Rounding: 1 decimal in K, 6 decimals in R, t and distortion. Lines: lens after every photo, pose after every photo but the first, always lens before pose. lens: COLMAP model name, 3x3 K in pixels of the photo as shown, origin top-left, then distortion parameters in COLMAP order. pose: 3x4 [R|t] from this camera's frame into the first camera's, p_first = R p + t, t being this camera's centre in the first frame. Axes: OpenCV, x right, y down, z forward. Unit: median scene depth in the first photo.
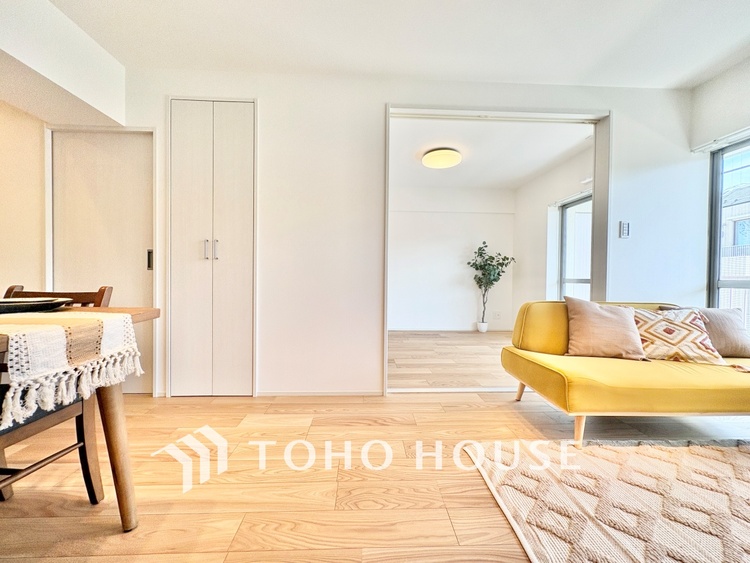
lens RADIAL K [[300.7, 0, 375.0], [0, 300.7, 281.5], [0, 0, 1]] dist [-0.000281, 0.000588]
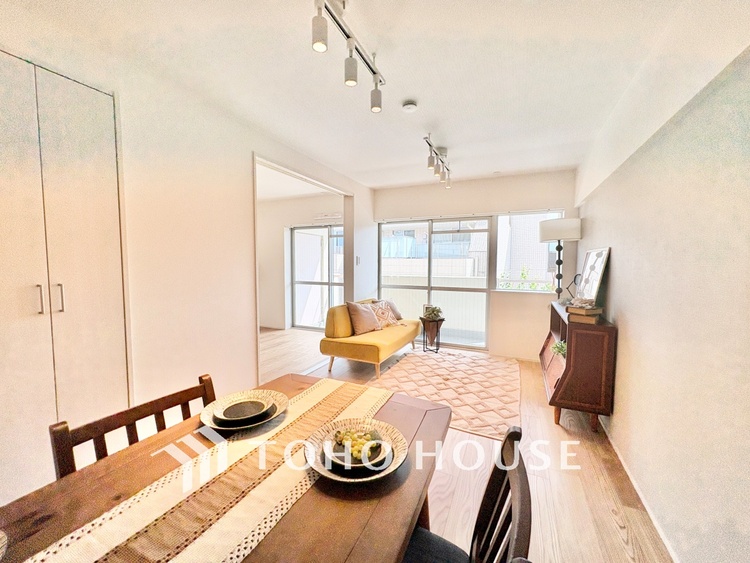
lens RADIAL K [[300.7, 0, 375.0], [0, 300.7, 281.5], [0, 0, 1]] dist [-0.000281, 0.000588]
pose [[0.461564, -0.066451, 0.884614, -0.803185], [0.012059, 0.997568, 0.068644, -0.180997], [-0.887025, -0.021016, 0.461243, 0.066617]]
